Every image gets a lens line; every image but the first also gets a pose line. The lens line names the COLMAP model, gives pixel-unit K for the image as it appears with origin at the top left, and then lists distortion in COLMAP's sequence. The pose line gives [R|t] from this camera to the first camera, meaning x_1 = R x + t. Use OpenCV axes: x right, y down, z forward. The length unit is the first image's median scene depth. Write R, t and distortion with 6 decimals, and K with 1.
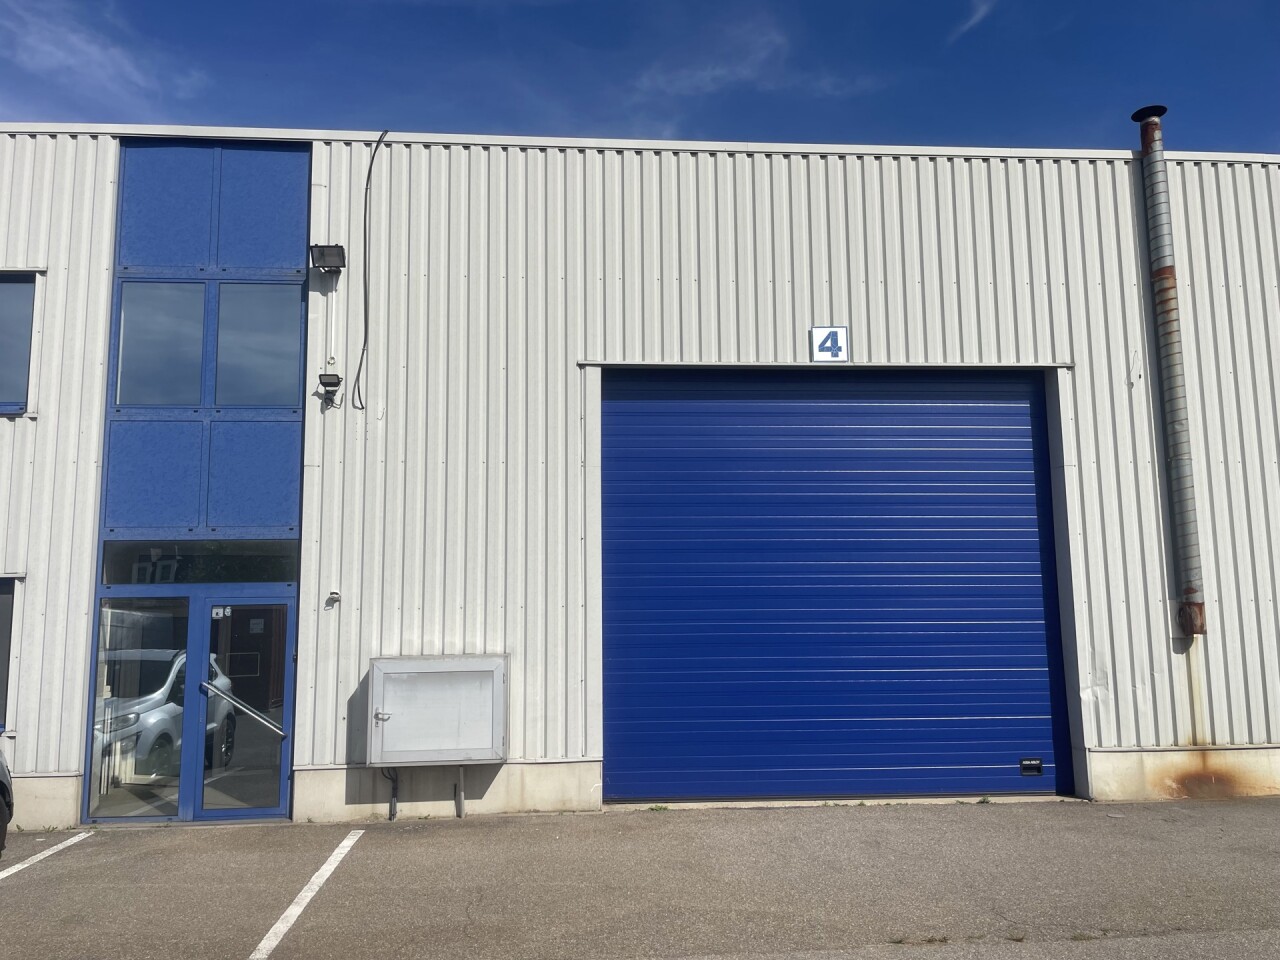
lens RADIAL K [[977.3, 0, 640.0], [0, 977.3, 480.0], [0, 0, 1]] dist [0.114970, -0.172784]
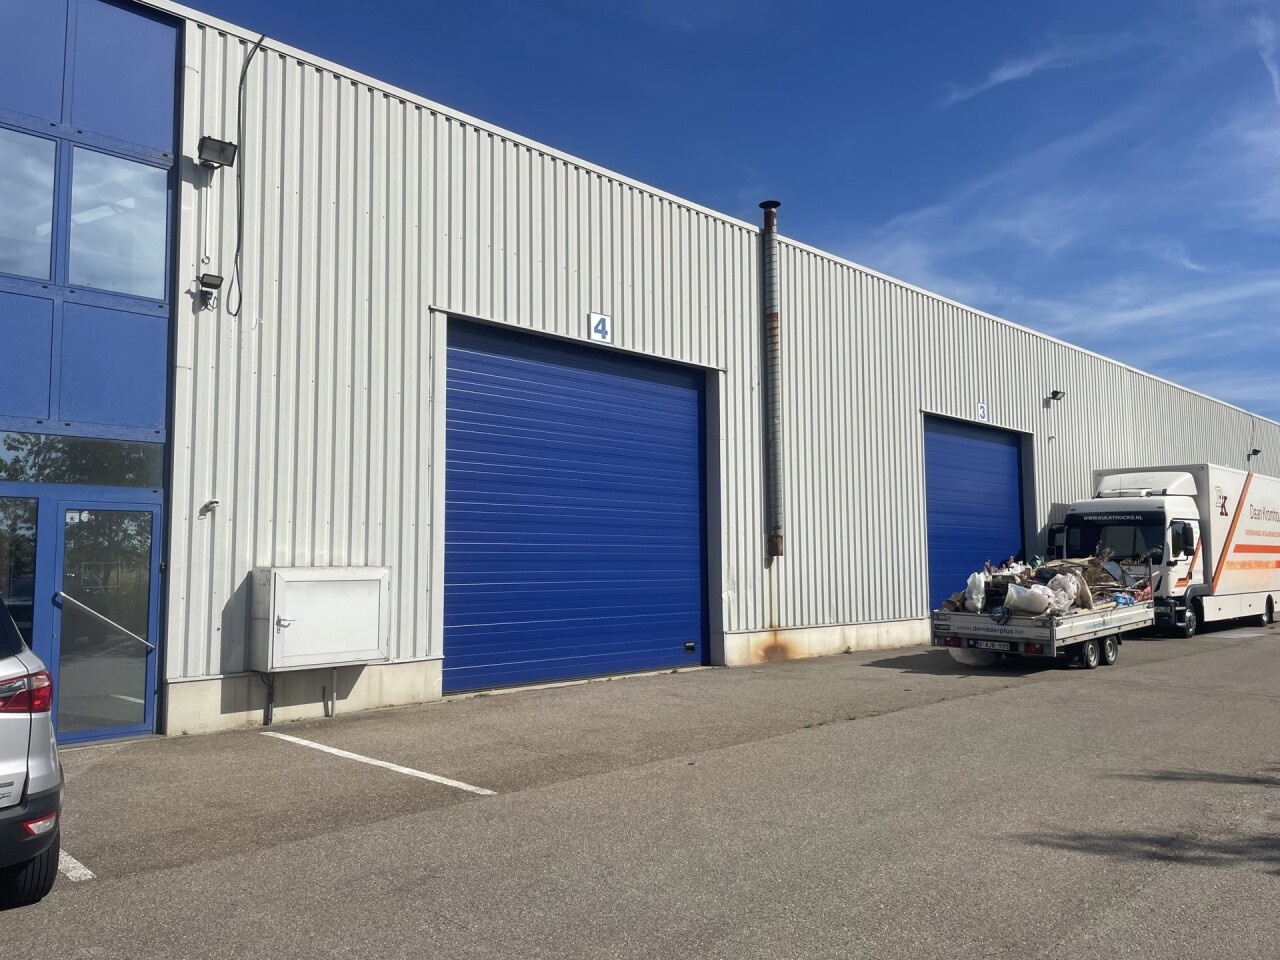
lens RADIAL K [[977.3, 0, 640.0], [0, 977.3, 480.0], [0, 0, 1]] dist [0.114970, -0.172784]
pose [[0.761009, 0.062989, 0.645677, -0.598378], [-0.087106, 0.996184, 0.005483, 0.048825], [-0.642867, -0.060415, 0.763591, -0.014032]]
